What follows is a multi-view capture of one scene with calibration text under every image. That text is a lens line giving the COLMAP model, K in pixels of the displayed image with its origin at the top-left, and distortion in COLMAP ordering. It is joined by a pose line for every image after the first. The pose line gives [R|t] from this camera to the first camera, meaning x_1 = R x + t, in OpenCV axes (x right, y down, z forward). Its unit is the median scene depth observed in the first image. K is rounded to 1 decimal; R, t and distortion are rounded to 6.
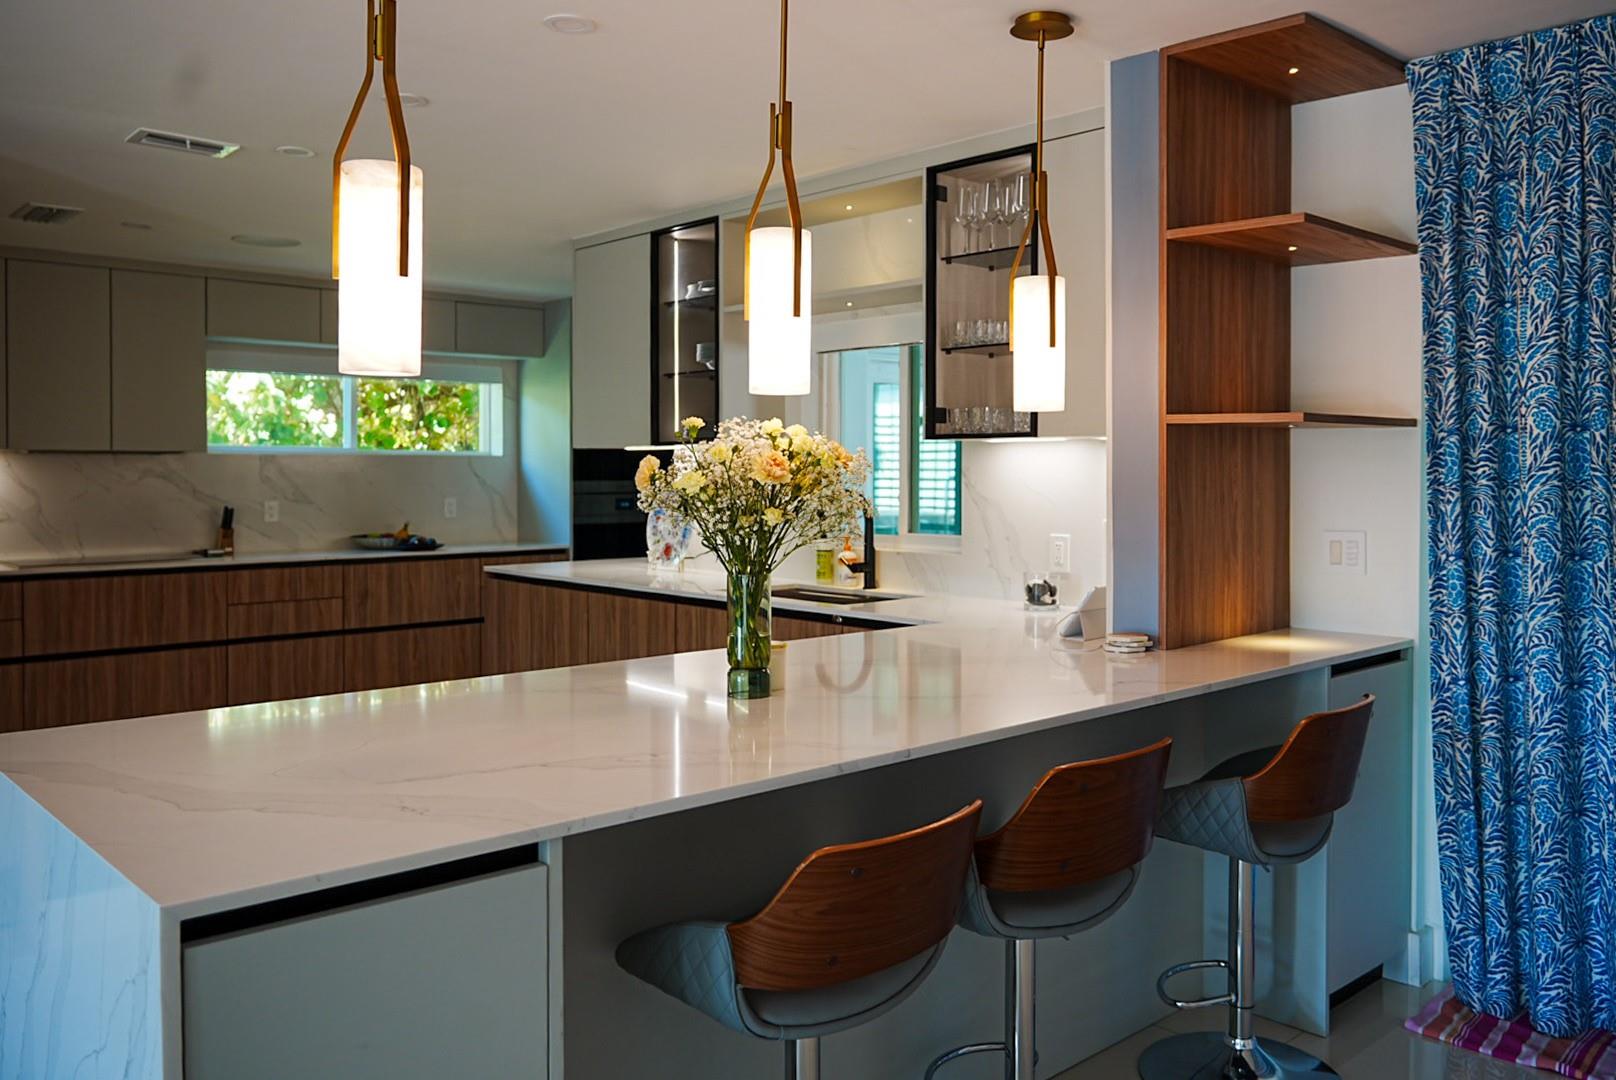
lens RADIAL K [[1276.2, 0, 807.9], [0, 1276.2, 496.7], [0, 0, 1]] dist [0.004497, 0.002808]
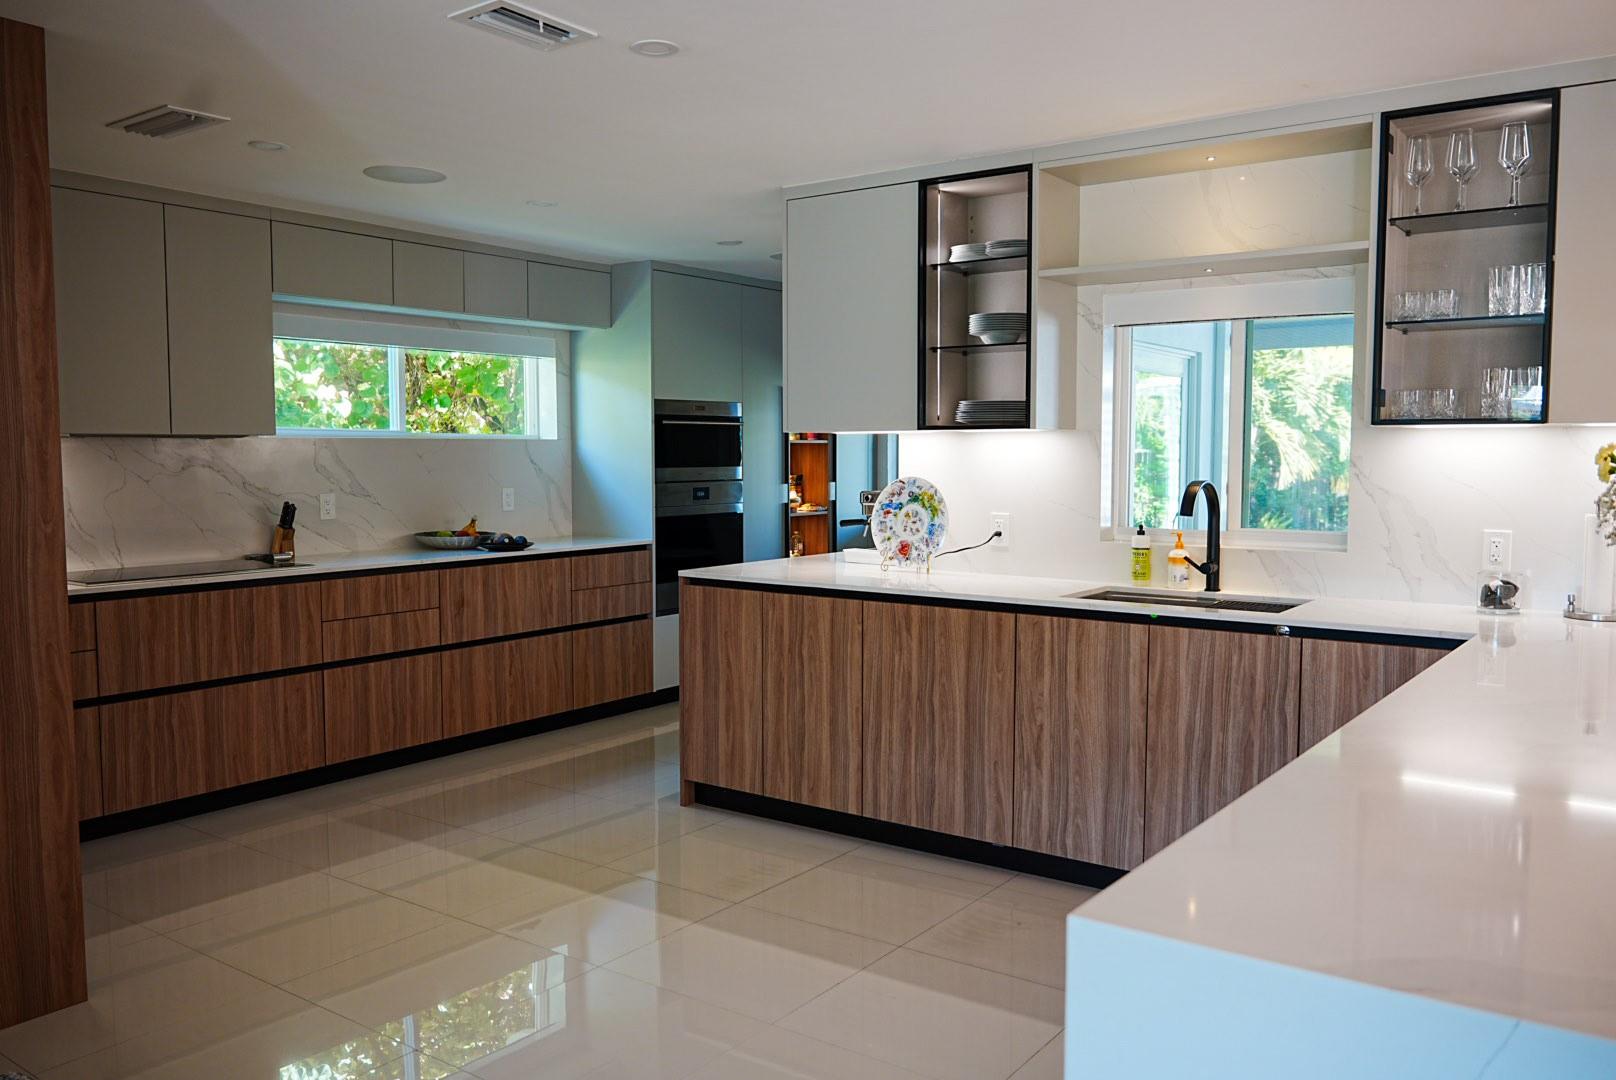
lens RADIAL K [[1242.2, 0, 808.0], [0, 1242.2, 540.0], [0, 0, 1]] dist [0.000657, 0.000521]
pose [[0.979358, -0.015301, 0.201552, -0.298416], [0.004959, 0.998650, 0.051716, -0.007635], [-0.202071, -0.049649, 0.978112, 0.149375]]
